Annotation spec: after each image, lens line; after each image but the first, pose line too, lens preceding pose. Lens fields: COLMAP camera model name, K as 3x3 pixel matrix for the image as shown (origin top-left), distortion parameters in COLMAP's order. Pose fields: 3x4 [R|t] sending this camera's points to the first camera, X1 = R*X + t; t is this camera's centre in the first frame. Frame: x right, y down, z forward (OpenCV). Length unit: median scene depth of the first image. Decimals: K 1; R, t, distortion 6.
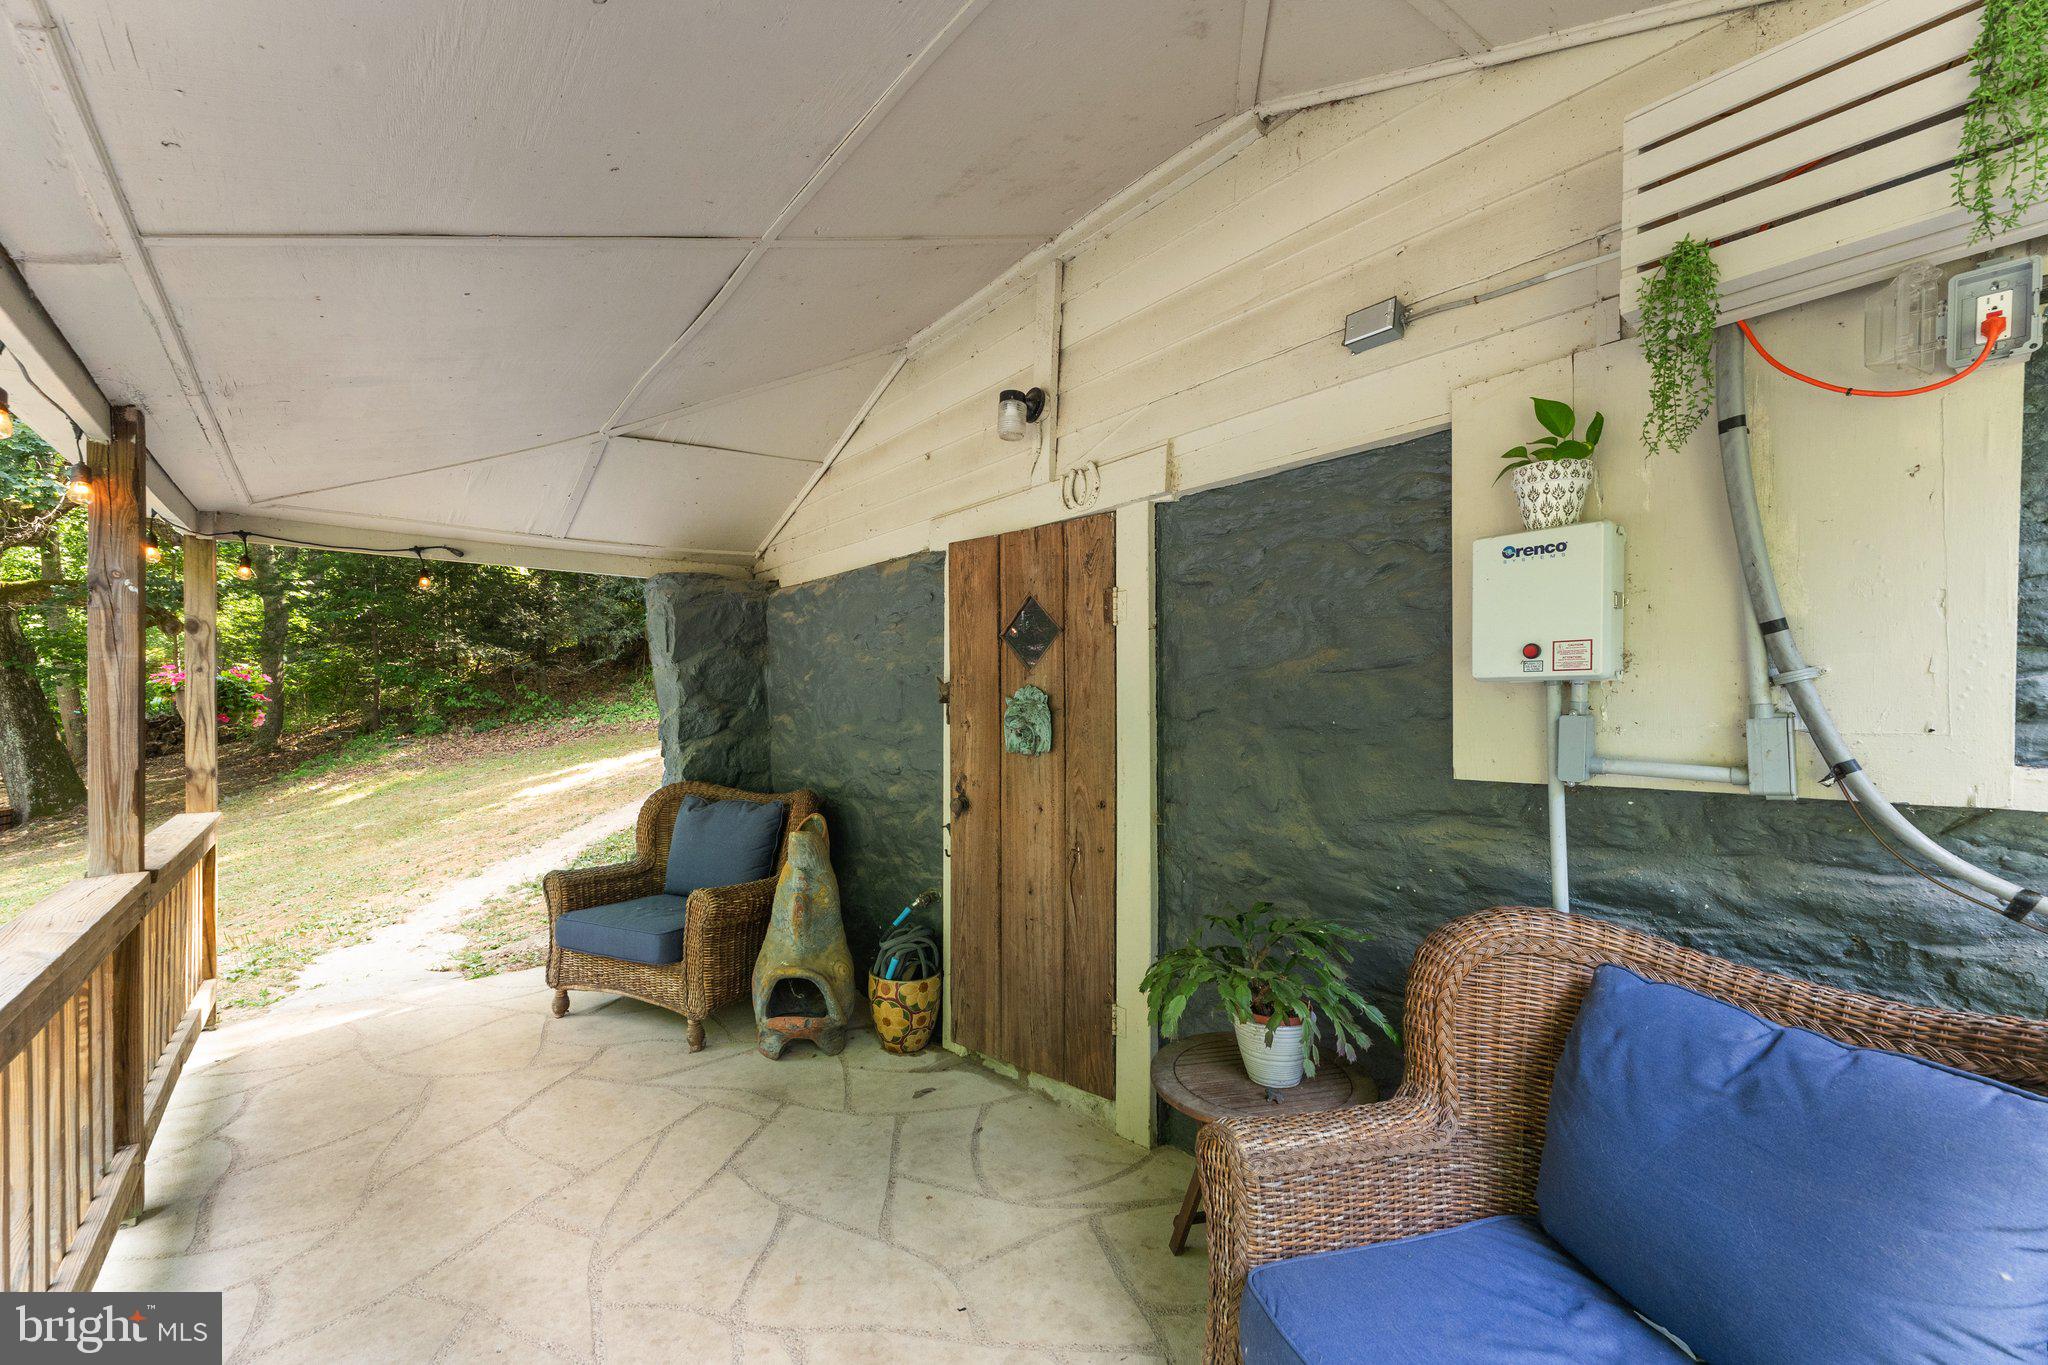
lens RADIAL K [[829.1, 0, 1021.3], [0, 829.1, 732.1], [0, 0, 1]] dist [-0.000246, 0.000093]
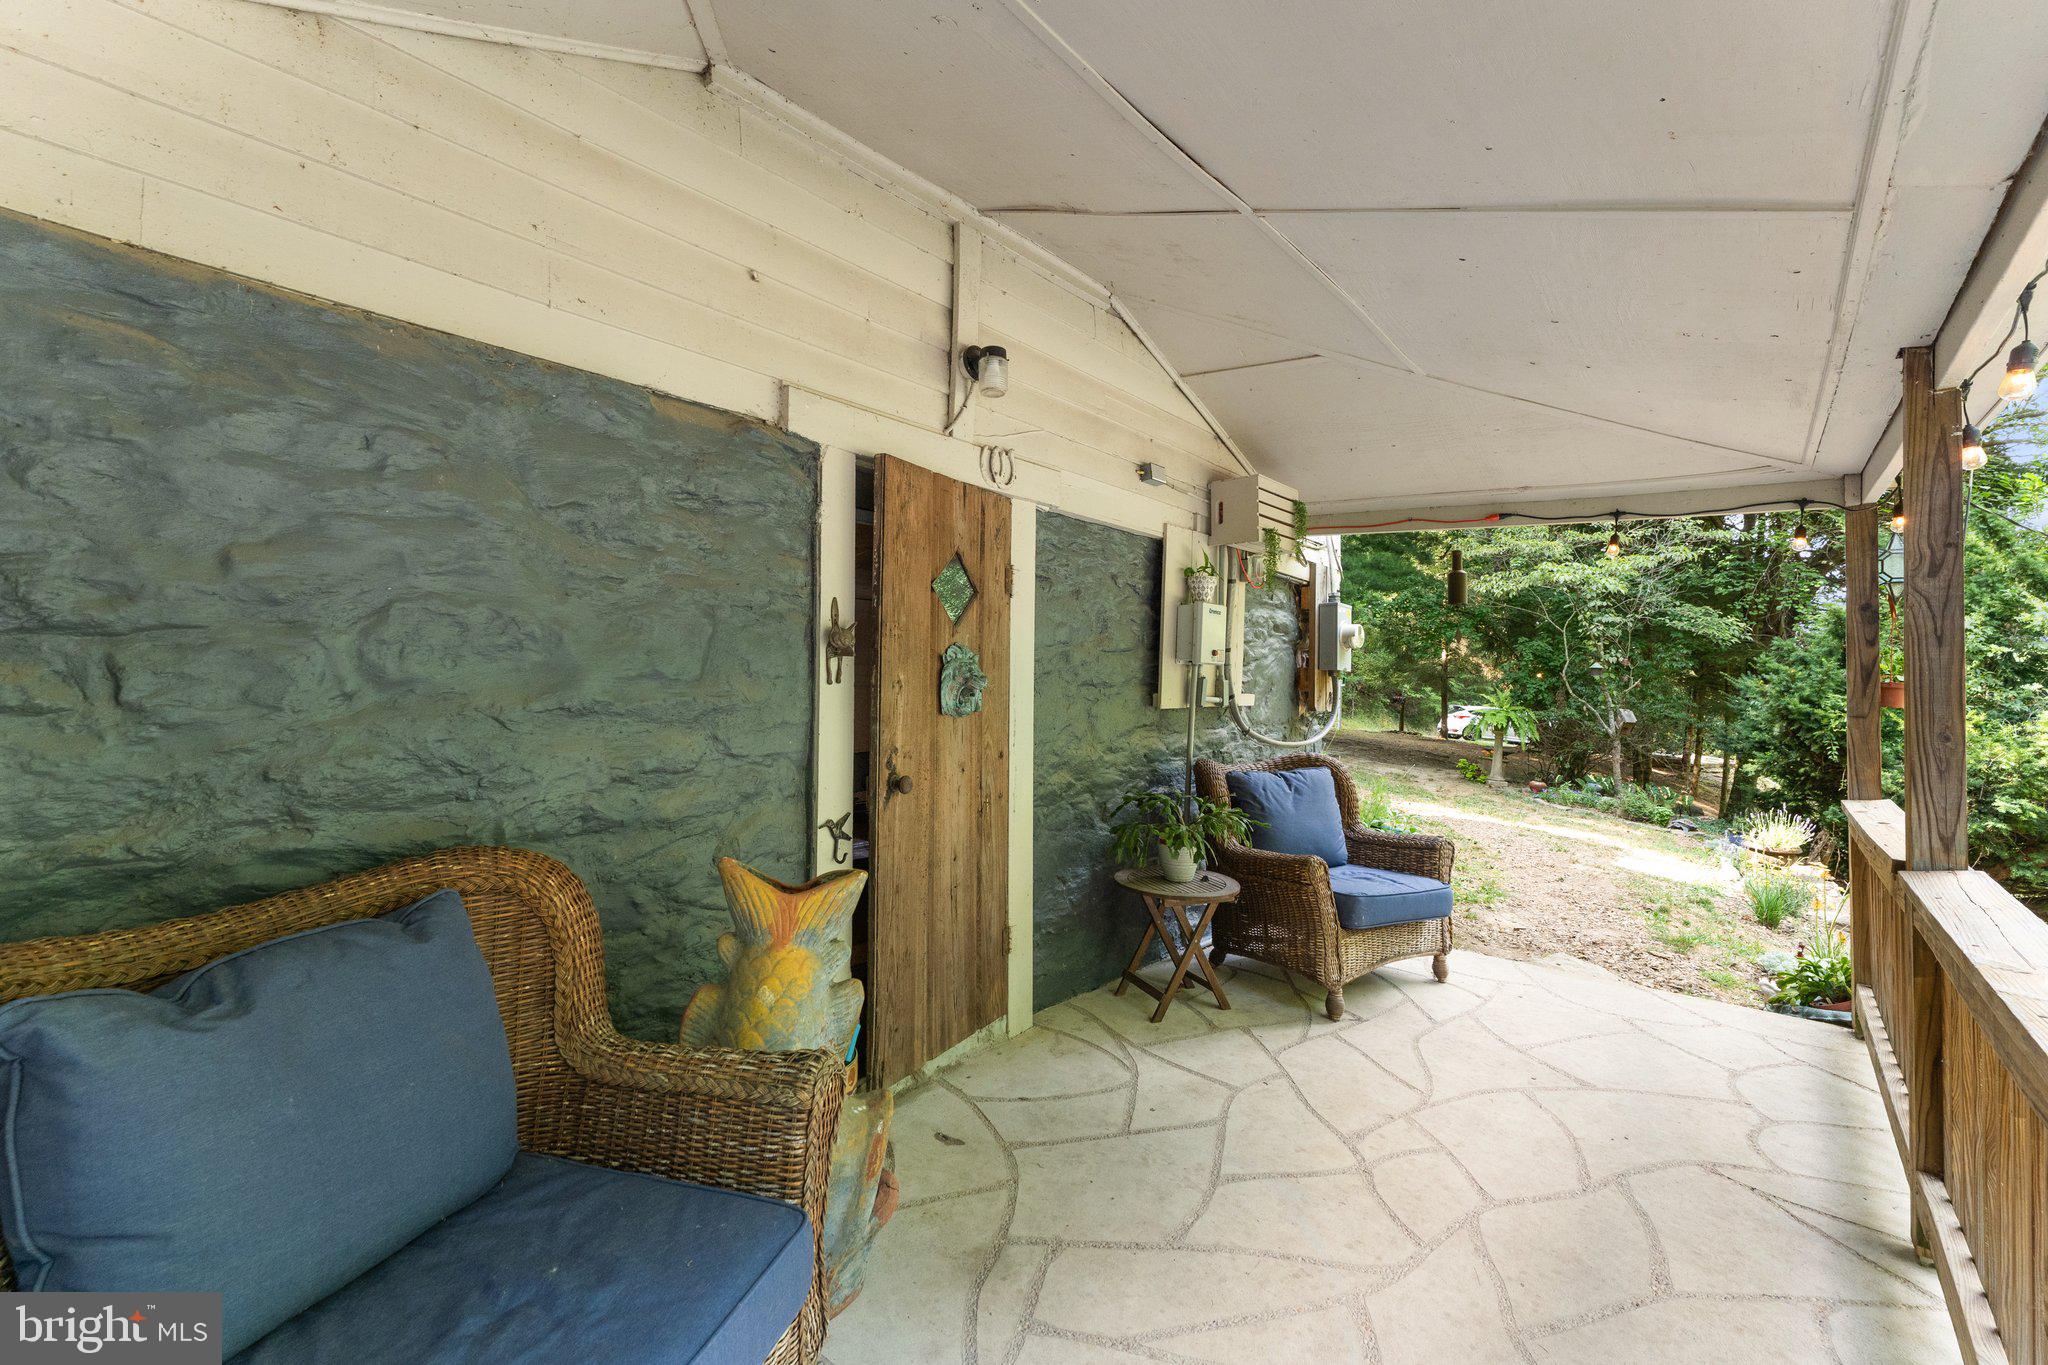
lens RADIAL K [[816.7, 0, 1024.0], [0, 816.7, 682.5], [0, 0, 1]] dist [0.001016, 0.000032]
pose [[-0.150102, -0.002286, 0.988668, -0.983703], [0.011484, 0.999926, 0.004055, -0.014590], [-0.988604, 0.011962, -0.150064, 1.117349]]
